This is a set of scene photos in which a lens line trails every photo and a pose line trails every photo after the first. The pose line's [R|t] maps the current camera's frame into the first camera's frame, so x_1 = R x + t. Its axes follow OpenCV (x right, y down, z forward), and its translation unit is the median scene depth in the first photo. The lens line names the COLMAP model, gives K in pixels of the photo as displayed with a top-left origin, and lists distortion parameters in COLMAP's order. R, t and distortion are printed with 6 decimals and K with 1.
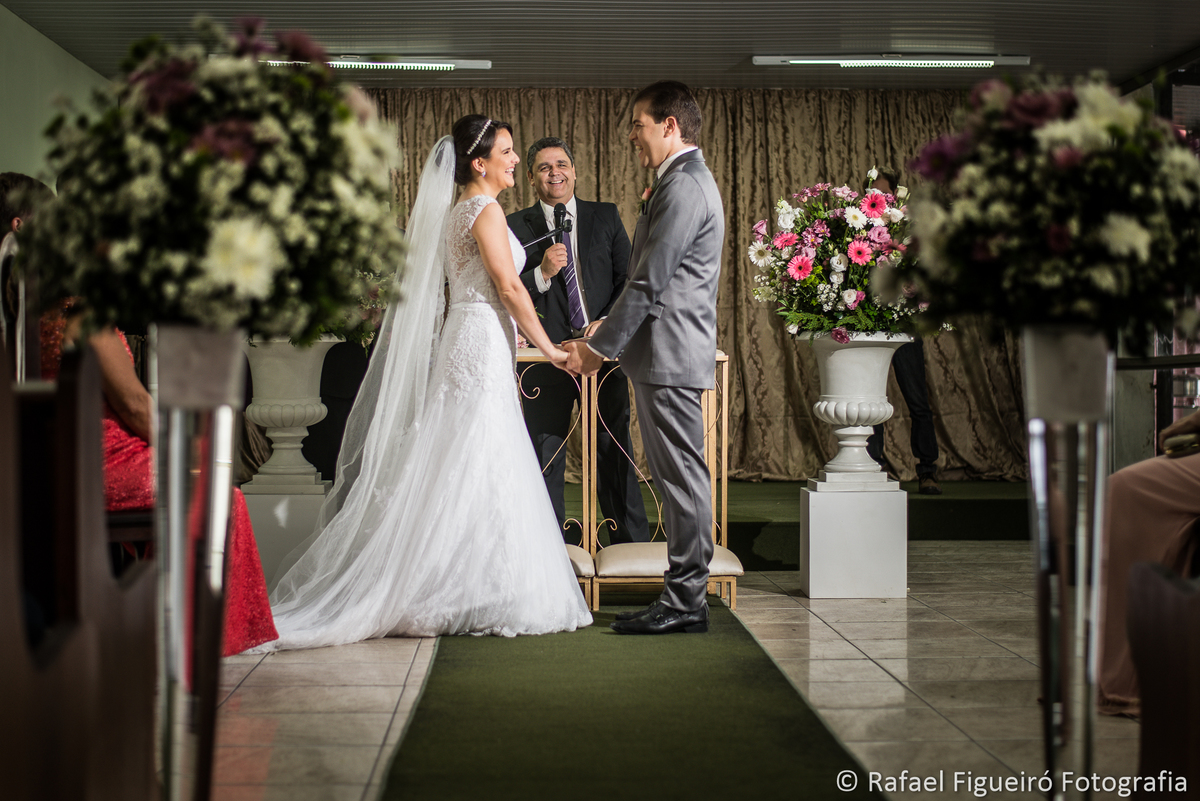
lens RADIAL K [[2784.2, 0, 608.8], [0, 2784.2, 395.7], [0, 0, 1]] dist [-0.006273, 0.000000]
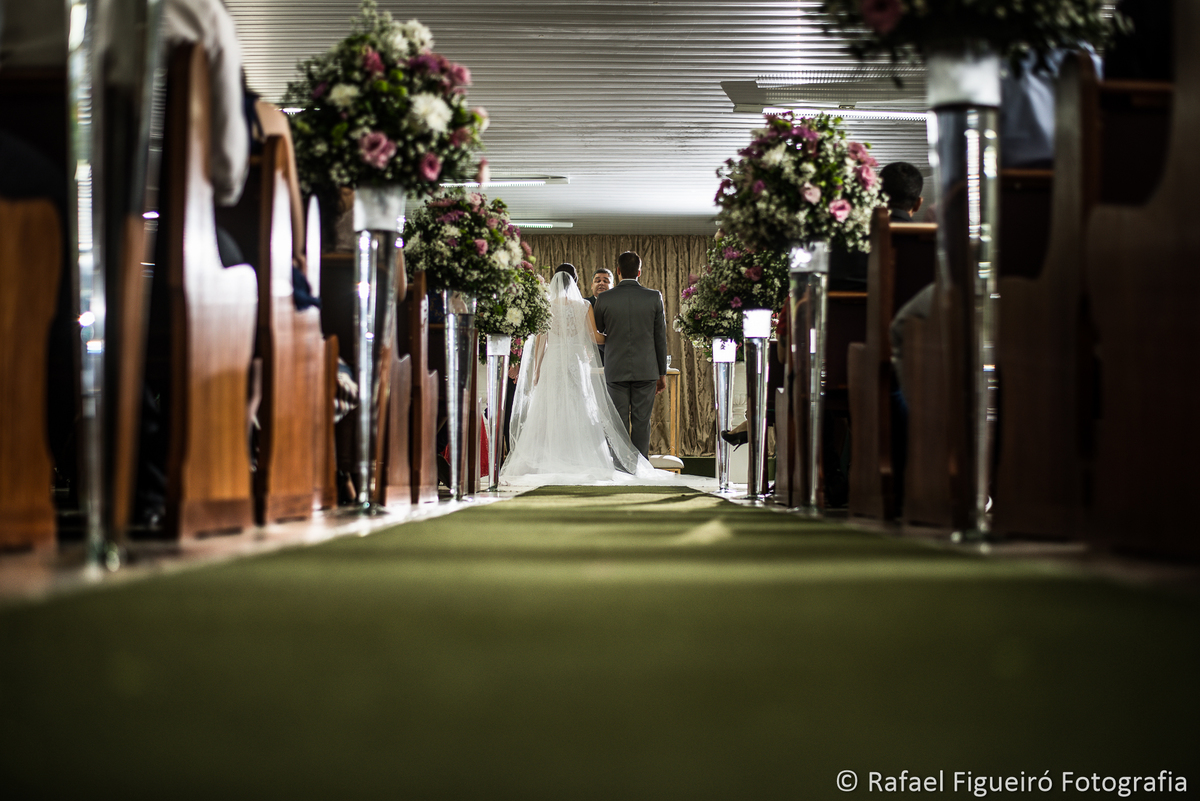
lens RADIAL K [[2784.2, 0, 599.6], [0, 2784.2, 401.1], [0, 0, 1]] dist [-0.006273, 0.000000]
pose [[0.999490, 0.006473, -0.031279, 0.127600], [-0.007437, 0.999497, -0.030815, 0.201066], [0.031064, 0.031032, 0.999036, -3.115073]]
